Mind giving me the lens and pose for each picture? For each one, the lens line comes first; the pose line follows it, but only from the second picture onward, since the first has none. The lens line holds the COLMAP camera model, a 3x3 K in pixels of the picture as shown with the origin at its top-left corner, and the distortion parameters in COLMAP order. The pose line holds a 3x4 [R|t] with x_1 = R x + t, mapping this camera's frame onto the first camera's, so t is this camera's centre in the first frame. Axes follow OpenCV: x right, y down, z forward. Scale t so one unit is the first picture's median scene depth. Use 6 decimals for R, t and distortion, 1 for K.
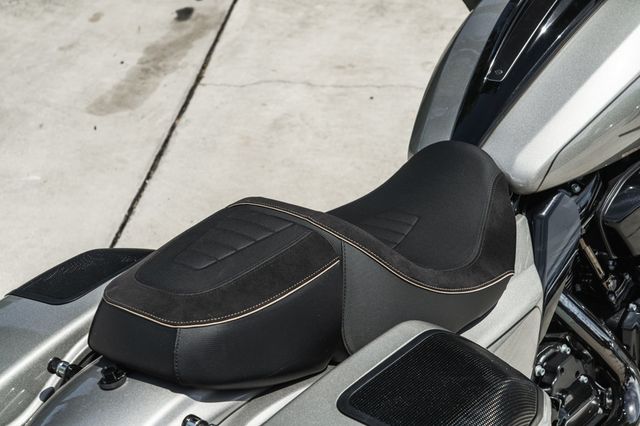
lens RADIAL K [[1232.2, 0, 320.0], [0, 1232.2, 213.0], [0, 0, 1]] dist [0.011682, 0.025385]
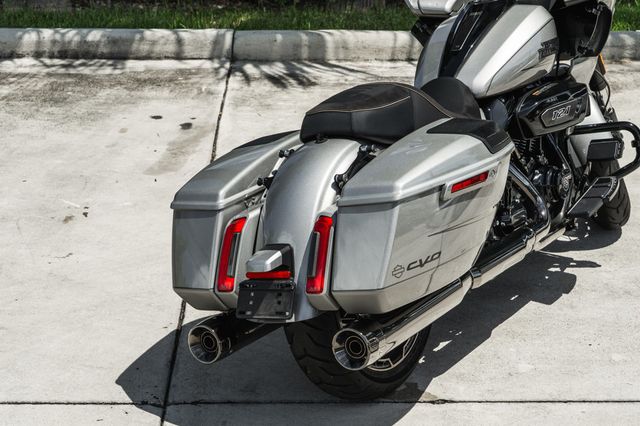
lens RADIAL K [[1346.1, 0, 320.0], [0, 1346.1, 213.0], [0, 0, 1]] dist [0.090286, 0.212589]
pose [[0.988251, -0.056027, 0.142200, -0.208876], [0.086426, 0.972207, -0.217586, 0.316085], [-0.126057, 0.227319, 0.965627, -0.526030]]
